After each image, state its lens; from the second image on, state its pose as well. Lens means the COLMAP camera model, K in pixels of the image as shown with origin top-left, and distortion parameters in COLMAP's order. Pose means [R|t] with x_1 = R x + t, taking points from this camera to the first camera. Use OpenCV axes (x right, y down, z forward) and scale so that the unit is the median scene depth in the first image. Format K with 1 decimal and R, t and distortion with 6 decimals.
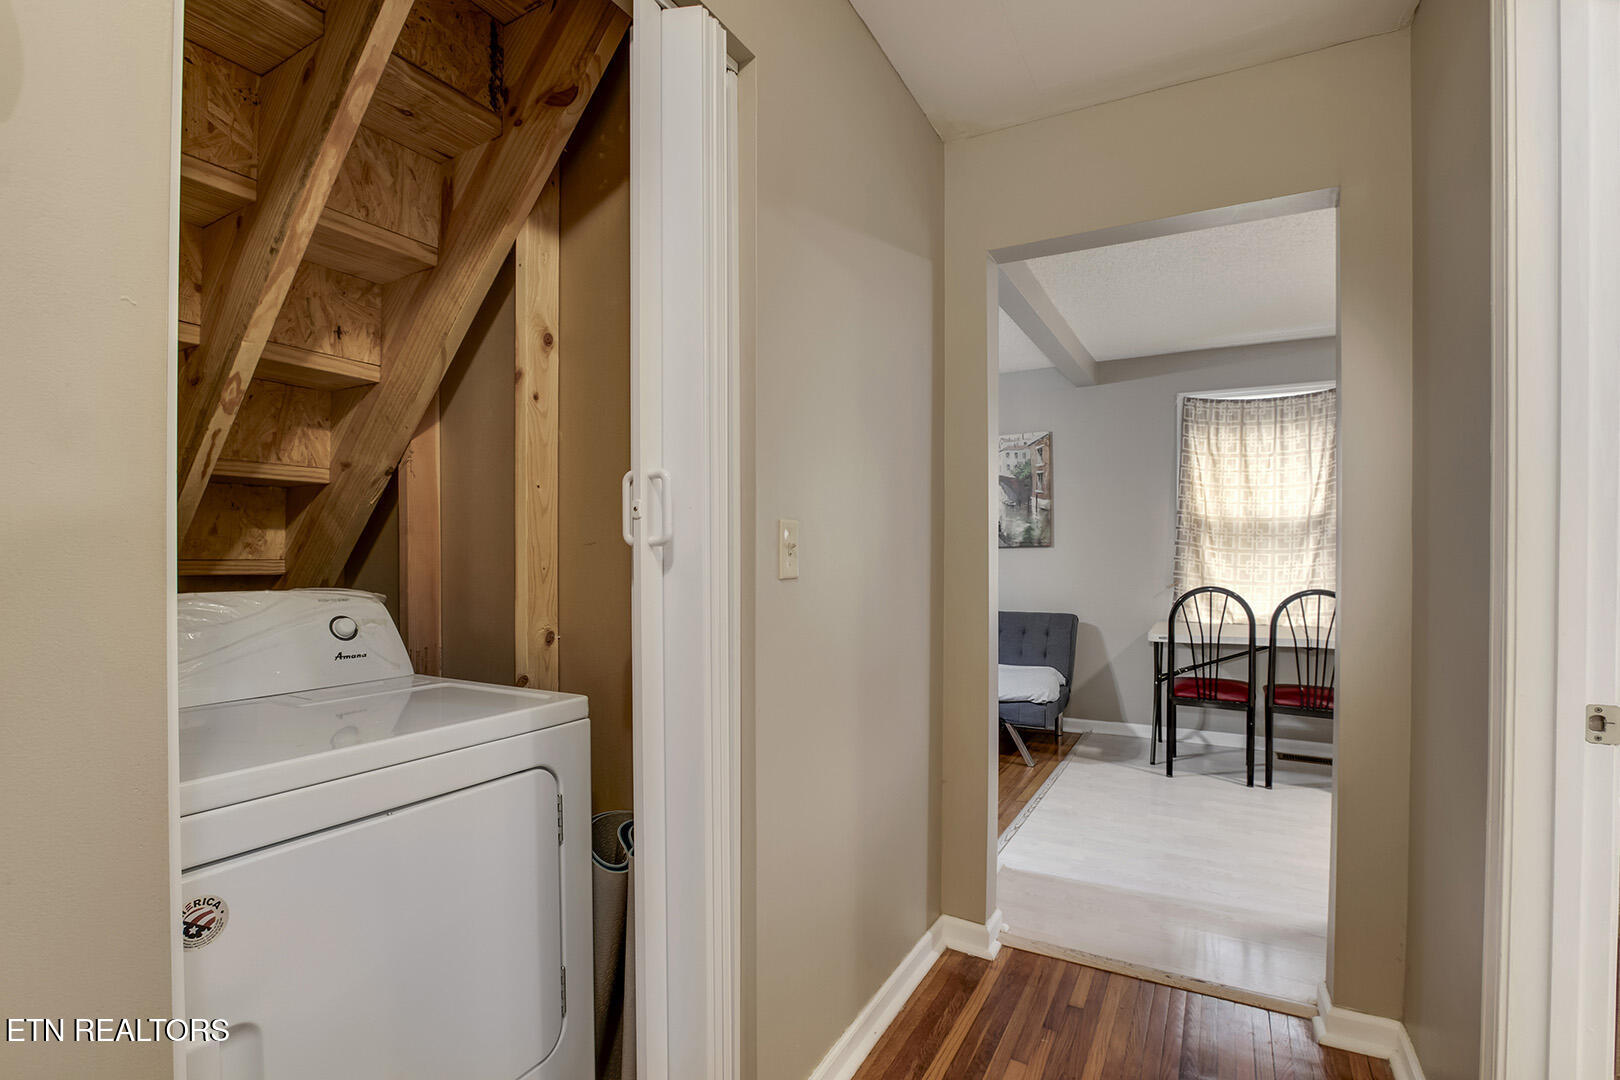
lens RADIAL K [[755.3, 0, 812.4], [0, 755.3, 555.9], [0, 0, 1]] dist [-0.023510, 0.002969]
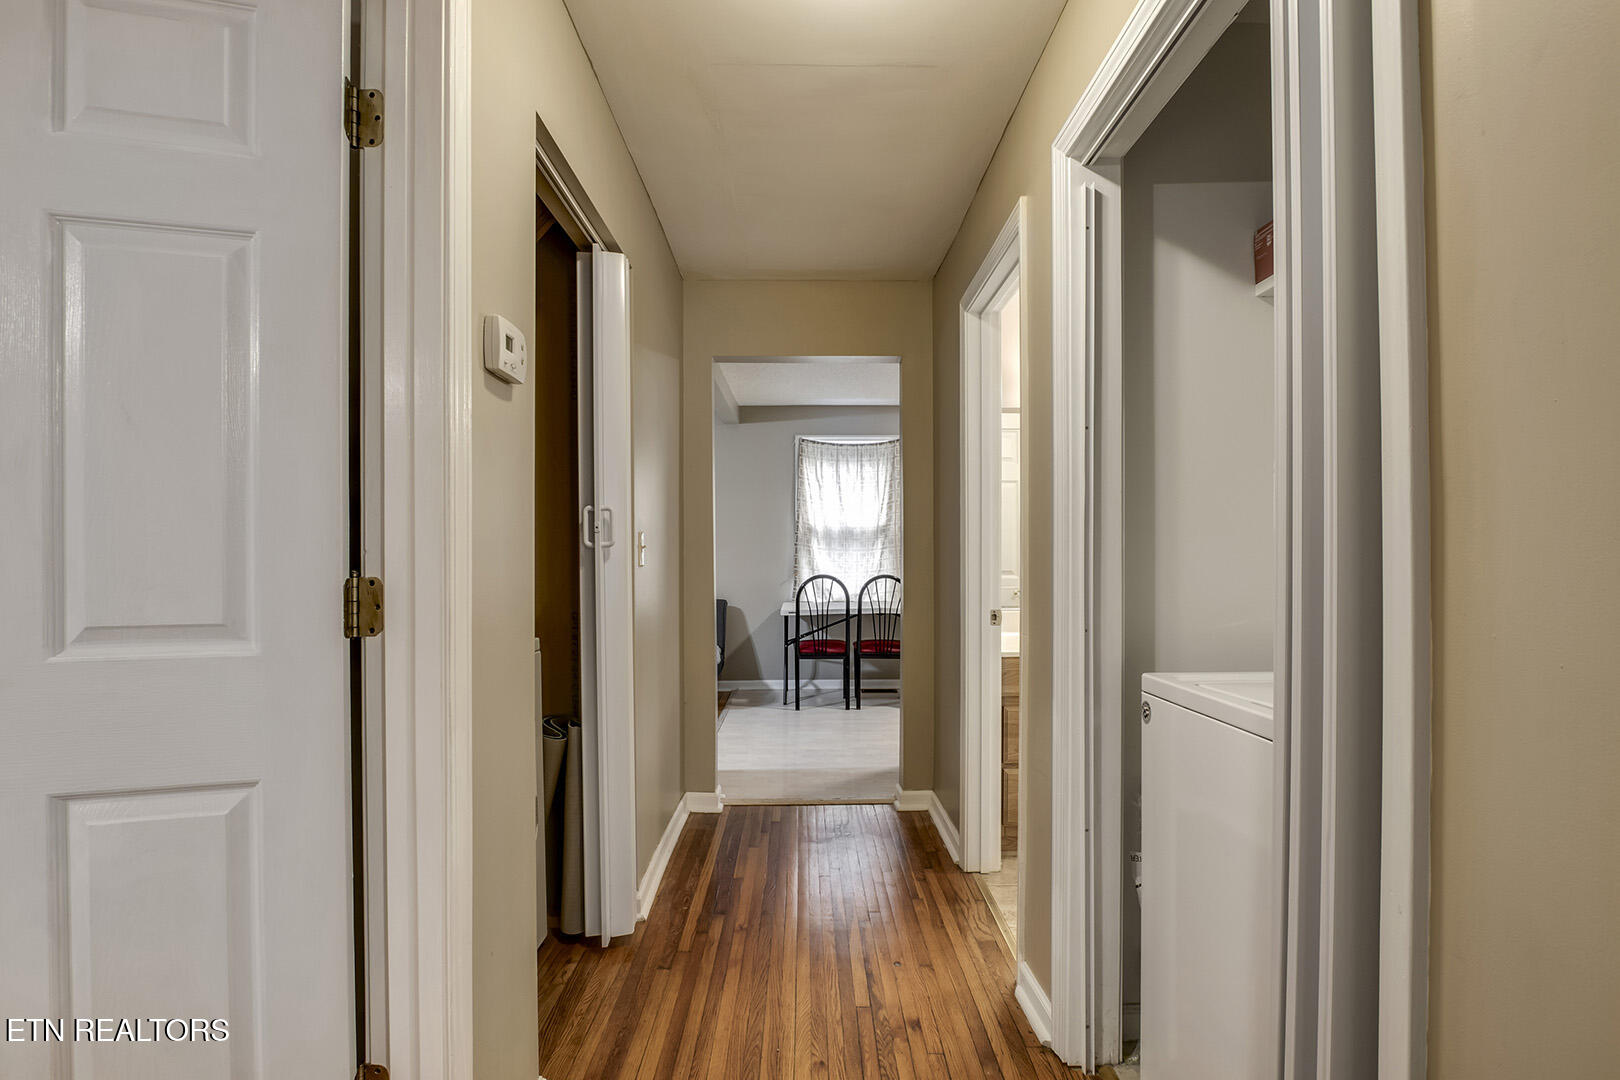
lens RADIAL K [[755.3, 0, 812.4], [0, 755.3, 555.9], [0, 0, 1]] dist [-0.023510, 0.002969]
pose [[0.870152, -0.008140, 0.492716, -0.192613], [0.008892, 0.999960, 0.000816, 0.003142], [-0.492703, 0.003671, 0.870190, -0.244287]]
